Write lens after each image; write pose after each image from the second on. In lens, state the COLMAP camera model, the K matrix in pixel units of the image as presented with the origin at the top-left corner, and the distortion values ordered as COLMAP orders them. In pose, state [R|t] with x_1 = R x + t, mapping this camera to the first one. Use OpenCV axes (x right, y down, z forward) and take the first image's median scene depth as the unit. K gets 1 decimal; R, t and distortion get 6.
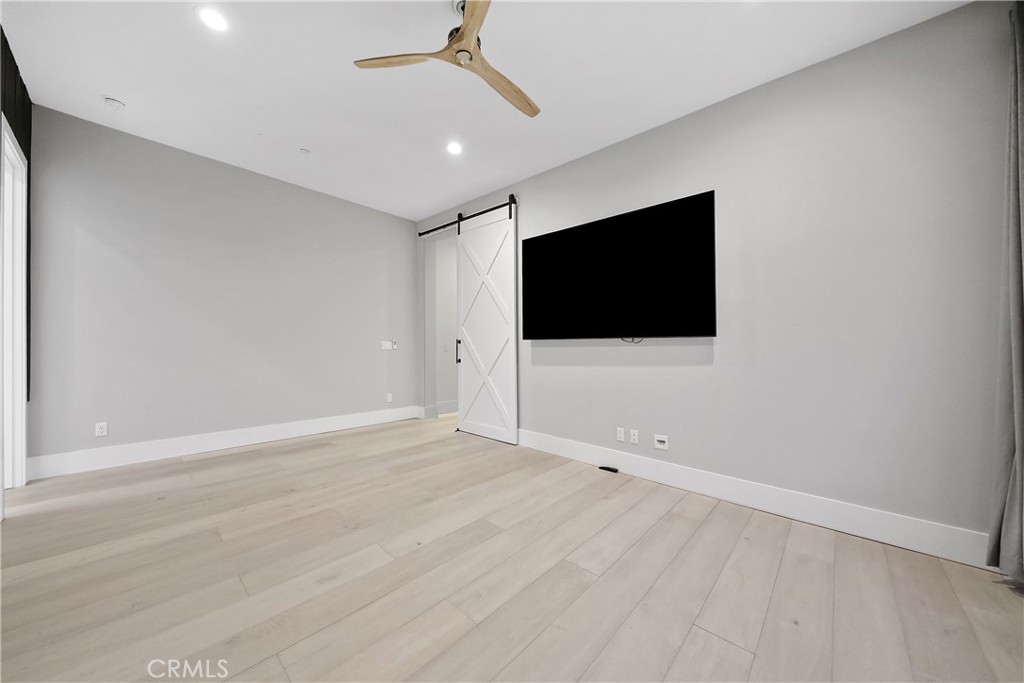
lens RADIAL K [[351.5, 0, 512.0], [0, 351.5, 341.5], [0, 0, 1]] dist [-0.001801, -0.000359]
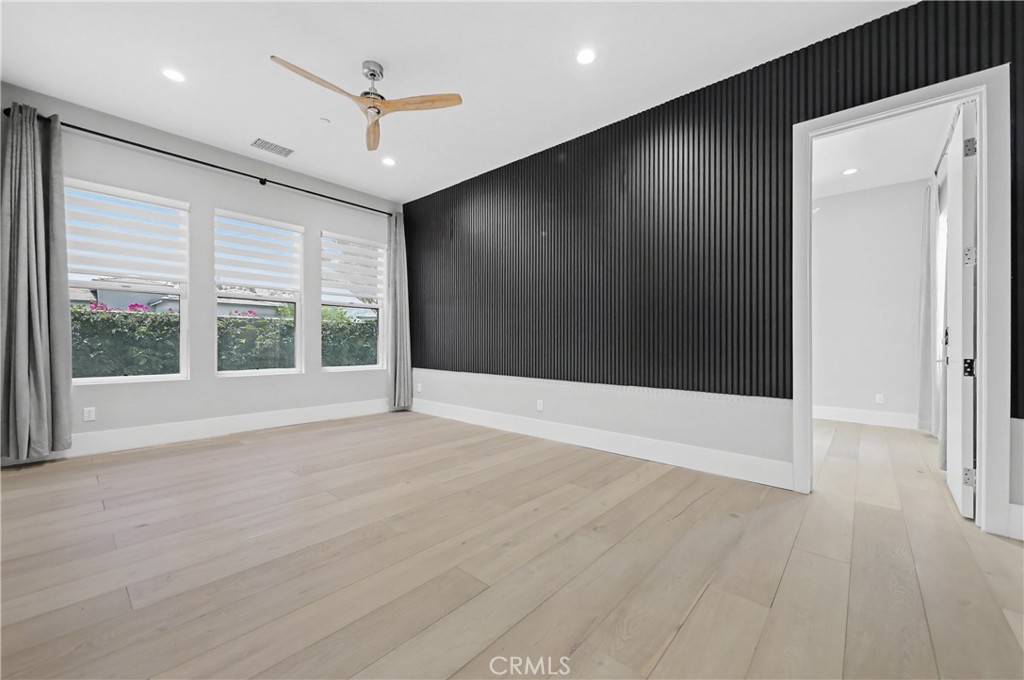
lens RADIAL K [[398.1, 0, 512.0], [0, 398.1, 340.0], [0, 0, 1]] dist [-0.000274, -0.000015]
pose [[-0.999582, -0.024720, -0.014963, -0.472068], [-0.024504, 0.999595, -0.014479, 0.072840], [0.015315, -0.014107, -0.999783, 1.906047]]
